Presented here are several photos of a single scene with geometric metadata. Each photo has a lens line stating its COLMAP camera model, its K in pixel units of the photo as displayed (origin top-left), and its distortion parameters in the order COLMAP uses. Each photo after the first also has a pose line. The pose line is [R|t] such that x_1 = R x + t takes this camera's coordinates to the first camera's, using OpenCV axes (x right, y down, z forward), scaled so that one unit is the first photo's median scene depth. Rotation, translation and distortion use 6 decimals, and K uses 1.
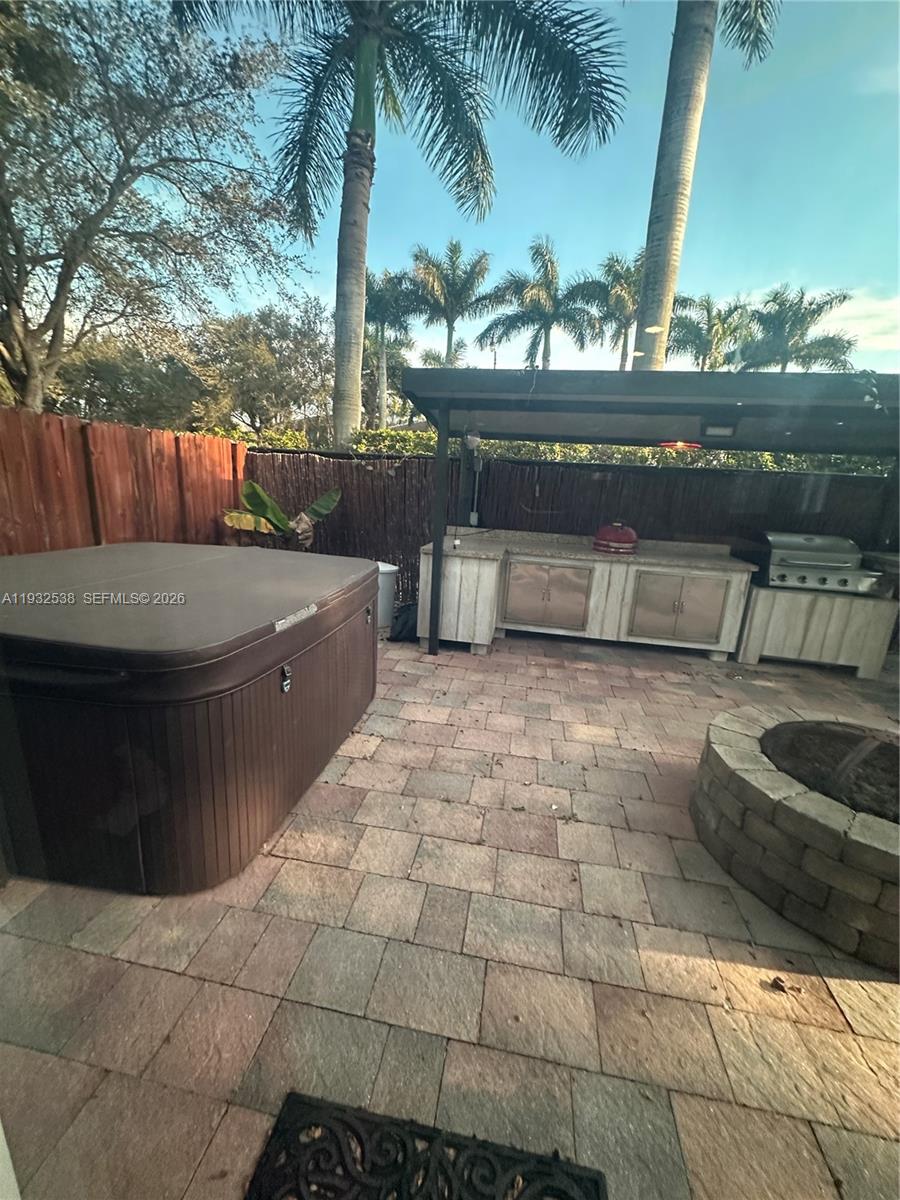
lens RADIAL K [[475.3, 0, 445.6], [0, 475.3, 603.8], [0, 0, 1]] dist [-0.004000, -0.000074]
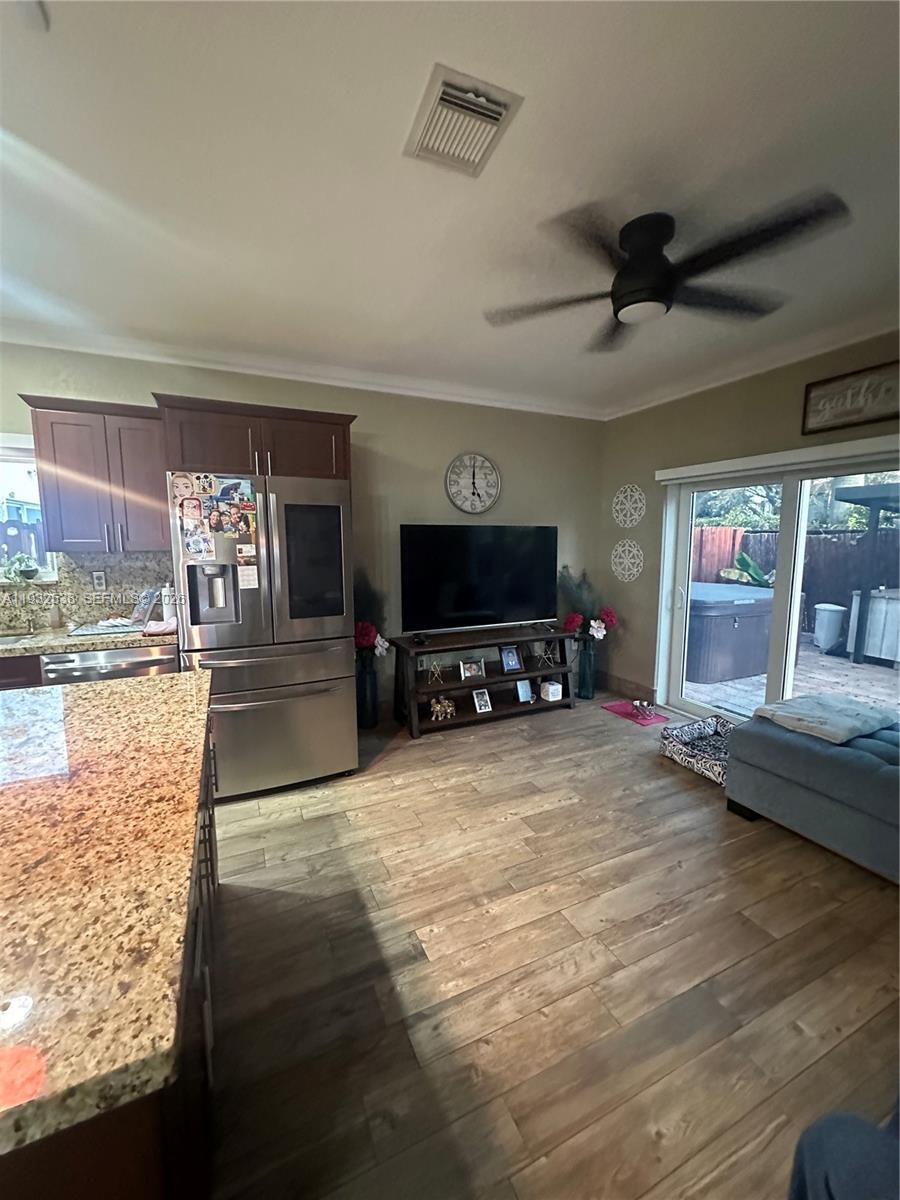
lens RADIAL K [[475.3, 0, 455.0], [0, 475.3, 598.8], [0, 0, 1]] dist [-0.004000, -0.000074]
pose [[0.582772, 0.050025, -0.811094, 0.419851], [-0.171394, 0.983218, -0.062506, 0.209789], [0.794355, 0.175444, 0.581566, -0.859724]]
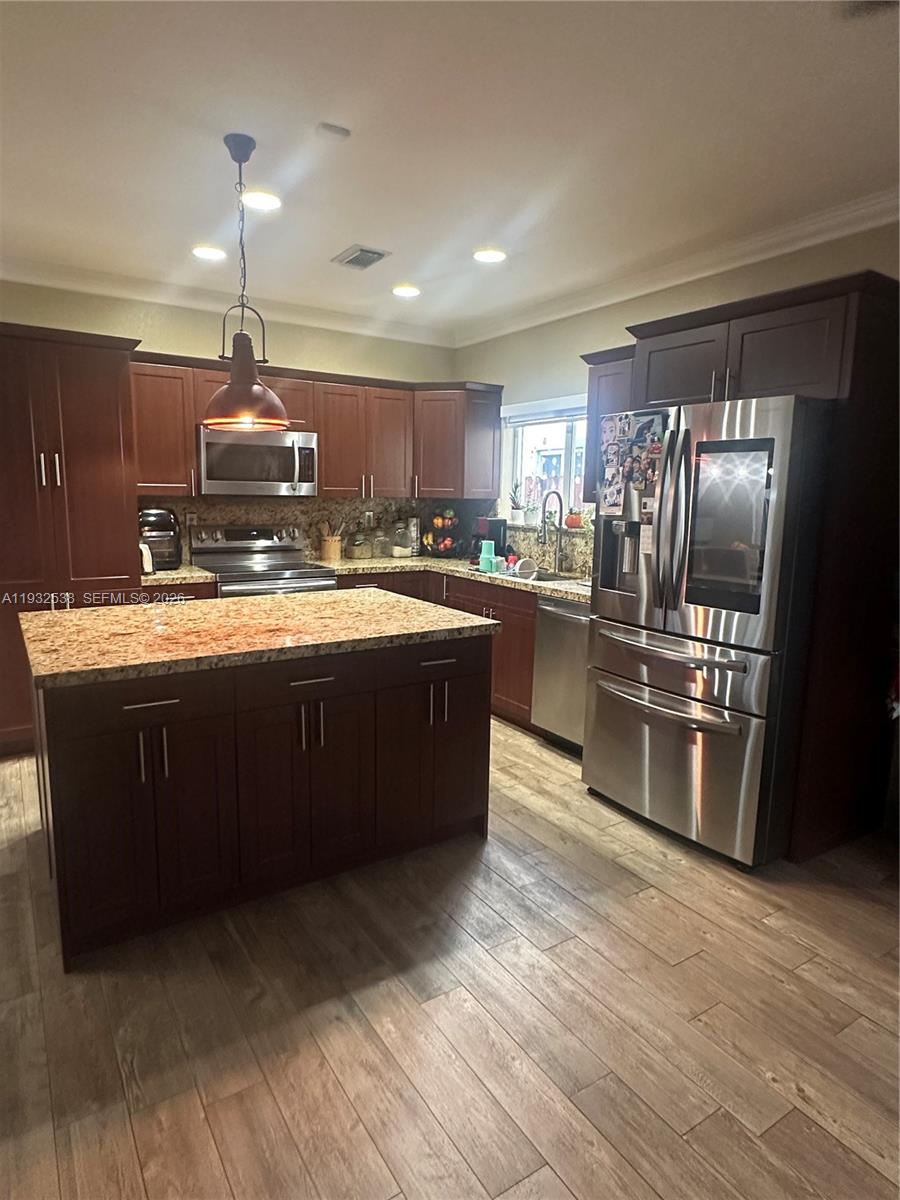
lens RADIAL K [[696.3, 0, 448.3], [0, 696.3, 601.5], [0, 0, 1]] dist [-0.006735, -0.001536]
pose [[-0.727048, 0.046080, -0.685038, 0.400141], [-0.218323, 0.930442, 0.294299, 0.089394], [0.650950, 0.363529, -0.666416, -0.376845]]
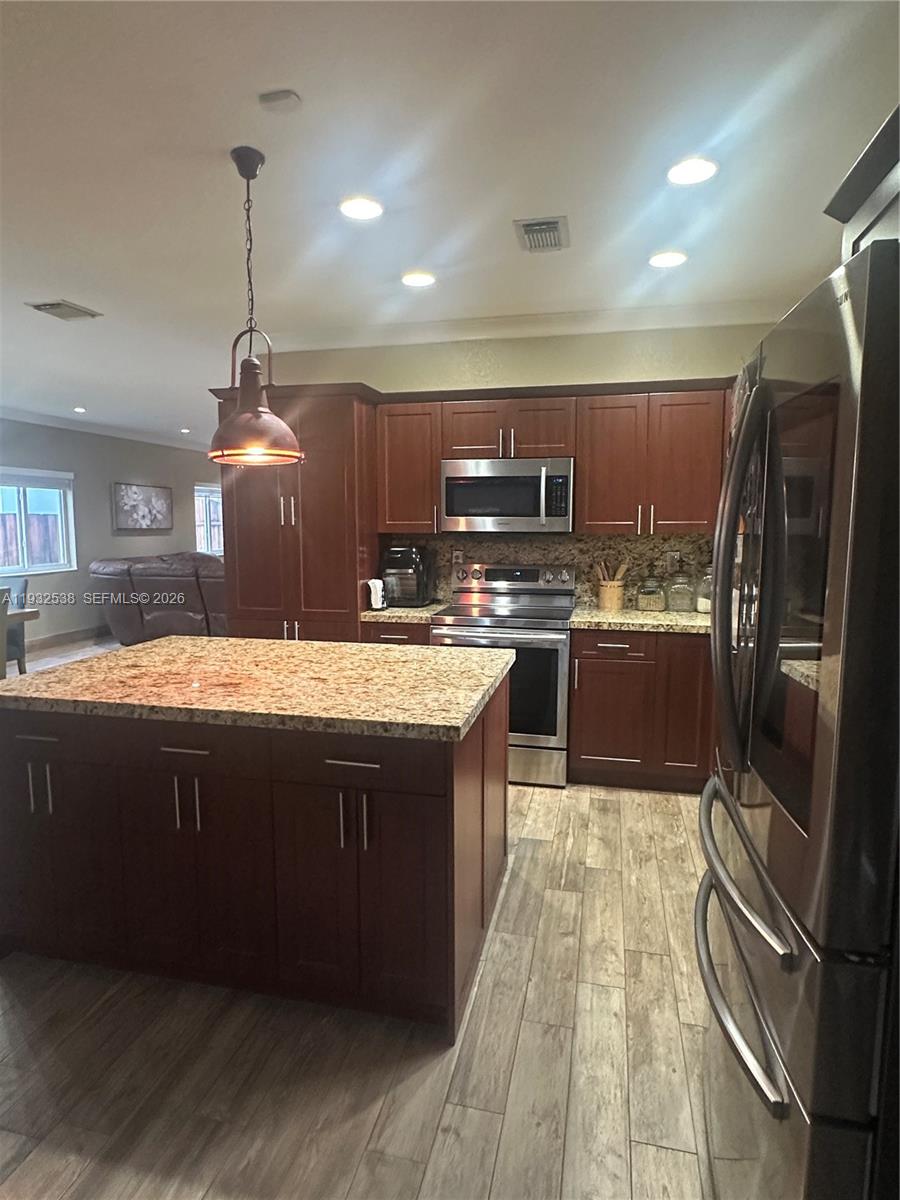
lens RADIAL K [[696.3, 0, 446.0], [0, 696.3, 597.5], [0, 0, 1]] dist [-0.006735, -0.001536]
pose [[-0.997041, -0.055923, 0.052749, -0.087766], [-0.033992, 0.936143, 0.349972, 0.067709], [-0.068953, 0.347143, -0.935274, -0.402001]]
